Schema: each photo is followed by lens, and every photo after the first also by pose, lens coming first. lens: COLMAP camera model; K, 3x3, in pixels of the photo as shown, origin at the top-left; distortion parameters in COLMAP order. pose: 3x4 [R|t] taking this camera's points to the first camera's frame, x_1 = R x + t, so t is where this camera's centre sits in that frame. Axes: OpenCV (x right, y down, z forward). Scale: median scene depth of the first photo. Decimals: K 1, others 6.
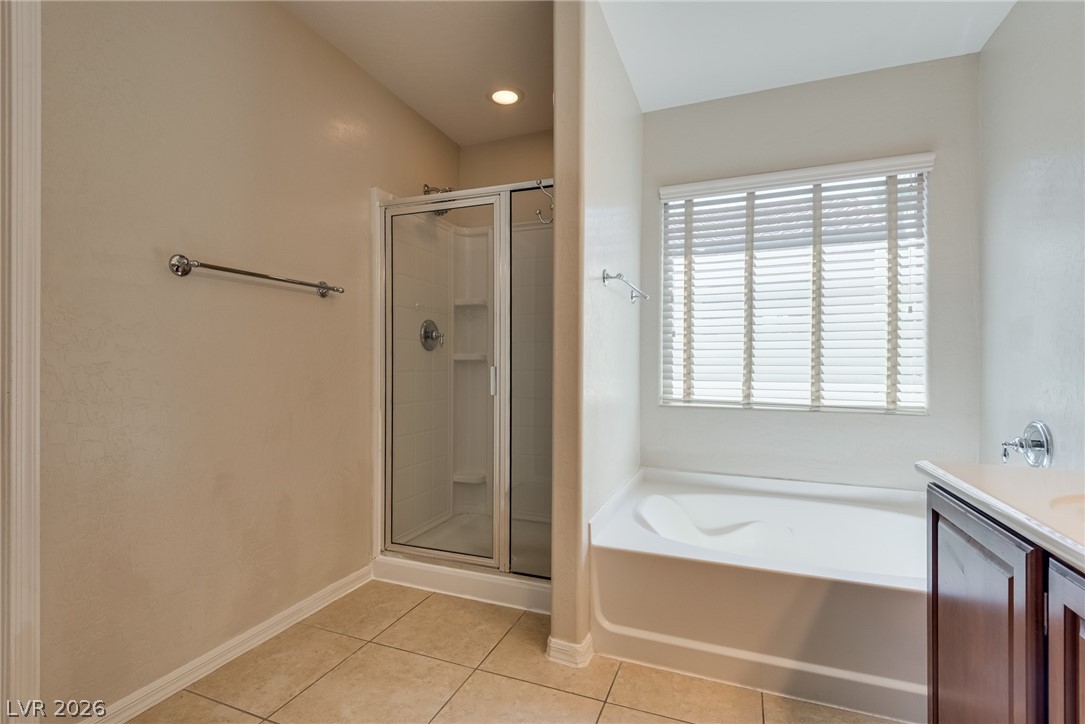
lens RADIAL K [[513.5, 0, 547.2], [0, 513.5, 361.4], [0, 0, 1]] dist [0.004476, -0.000134]
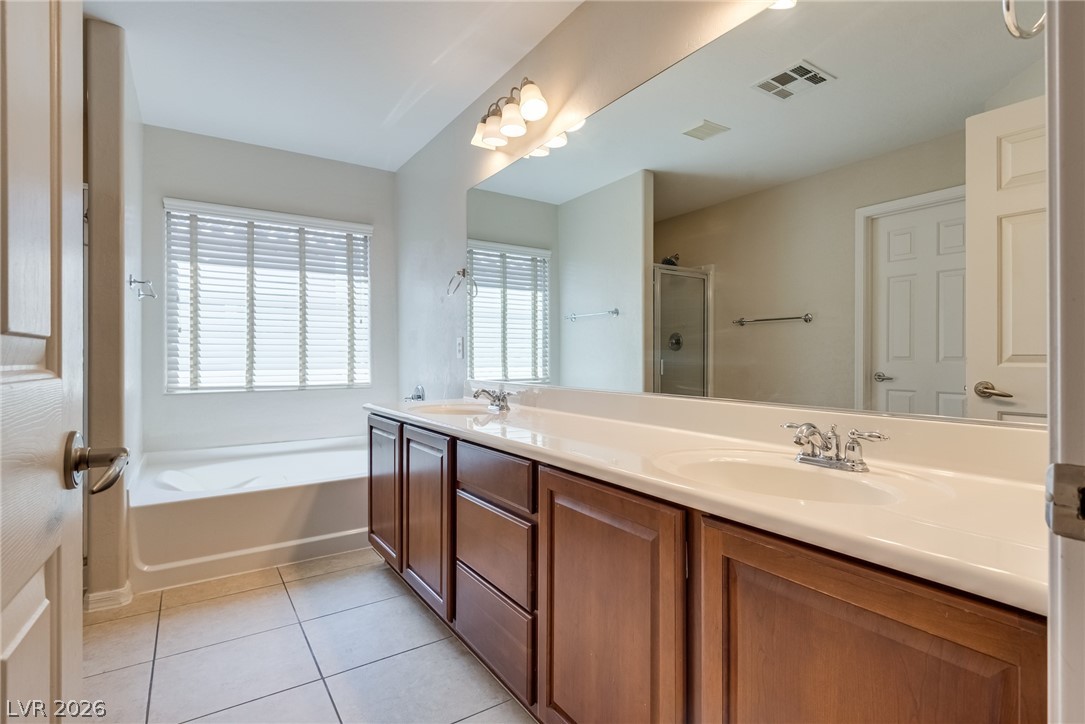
lens RADIAL K [[513.5, 0, 547.2], [0, 513.5, 361.4], [0, 0, 1]] dist [0.004476, -0.000134]
pose [[0.574040, -0.009655, 0.818770, -0.229888], [0.002623, 0.999947, 0.009952, 0.007158], [-0.818823, -0.003565, 0.574035, -0.332153]]
